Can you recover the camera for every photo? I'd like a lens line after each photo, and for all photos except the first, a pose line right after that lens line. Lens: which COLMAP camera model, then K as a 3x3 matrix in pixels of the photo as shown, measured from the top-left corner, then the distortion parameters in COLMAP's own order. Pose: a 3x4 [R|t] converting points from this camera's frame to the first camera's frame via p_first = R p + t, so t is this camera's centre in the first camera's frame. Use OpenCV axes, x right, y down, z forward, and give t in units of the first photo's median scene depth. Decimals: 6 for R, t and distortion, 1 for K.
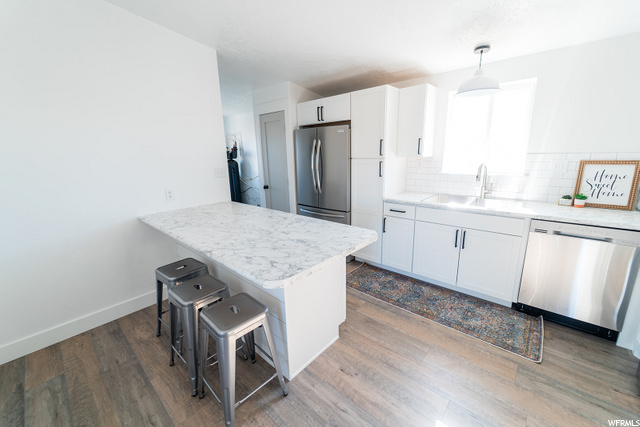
lens RADIAL K [[255.9, 0, 317.8], [0, 255.9, 211.9], [0, 0, 1]] dist [0.001427, -0.000832]
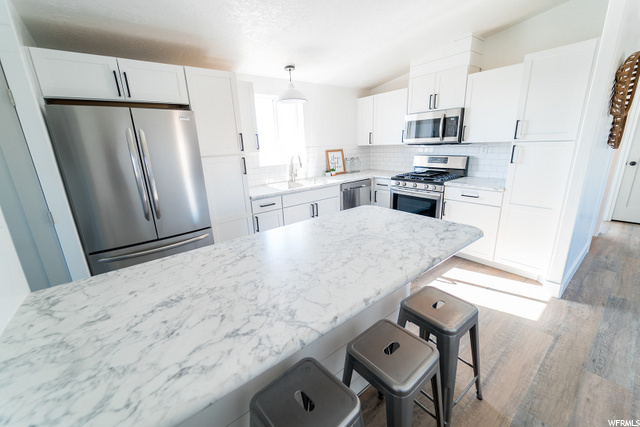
lens RADIAL K [[255.9, 0, 317.8], [0, 255.9, 211.9], [0, 0, 1]] dist [0.001427, -0.000832]
pose [[0.171755, -0.240547, 0.955321, -0.771198], [0.262189, 0.945918, 0.191041, -0.146601], [-0.949609, 0.217662, 0.225534, 0.722701]]
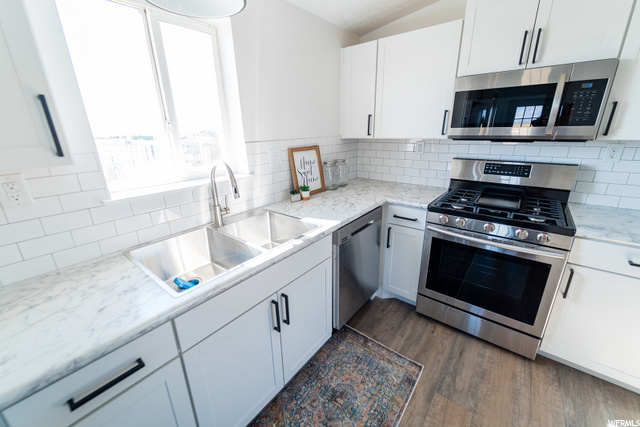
lens RADIAL K [[255.9, 0, 317.8], [0, 255.9, 211.9], [0, 0, 1]] dist [0.001427, -0.000832]
pose [[-0.060486, -0.288262, 0.955639, 0.127554], [0.250489, 0.922373, 0.294081, -0.225941], [-0.966228, 0.257165, 0.016415, 0.919015]]
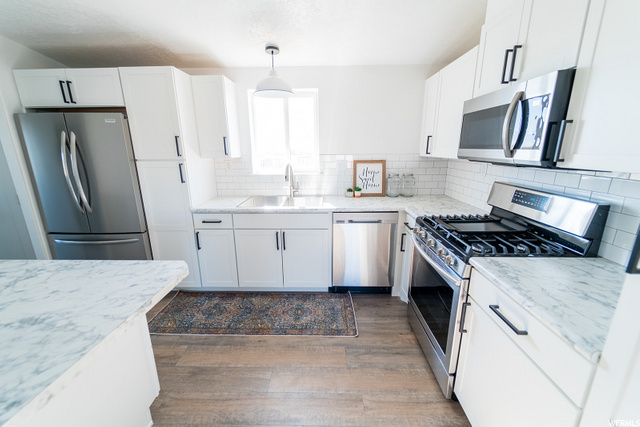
lens RADIAL K [[255.9, 0, 317.8], [0, 255.9, 211.9], [0, 0, 1]] dist [0.001427, -0.000832]
pose [[0.760183, -0.138347, 0.634808, 0.054941], [0.137271, 0.989209, 0.051202, -0.037664], [-0.635042, 0.048218, 0.770971, 0.147859]]
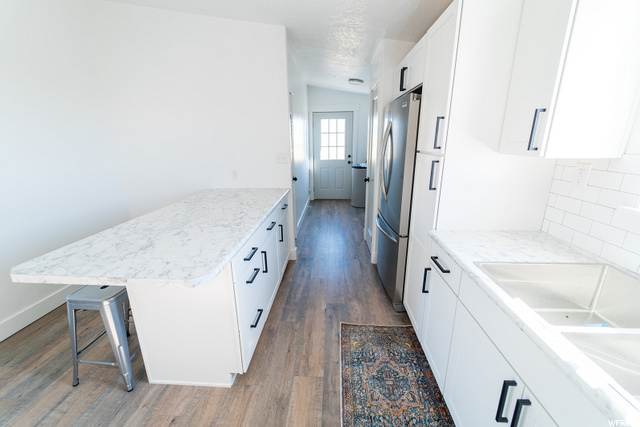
lens RADIAL K [[255.9, 0, 317.8], [0, 255.9, 211.9], [0, 0, 1]] dist [0.001427, -0.000832]
pose [[0.624338, 0.232545, -0.745738, 0.624760], [-0.185431, 0.971494, 0.147699, -0.160114], [0.758826, 0.046069, 0.649662, 0.609328]]
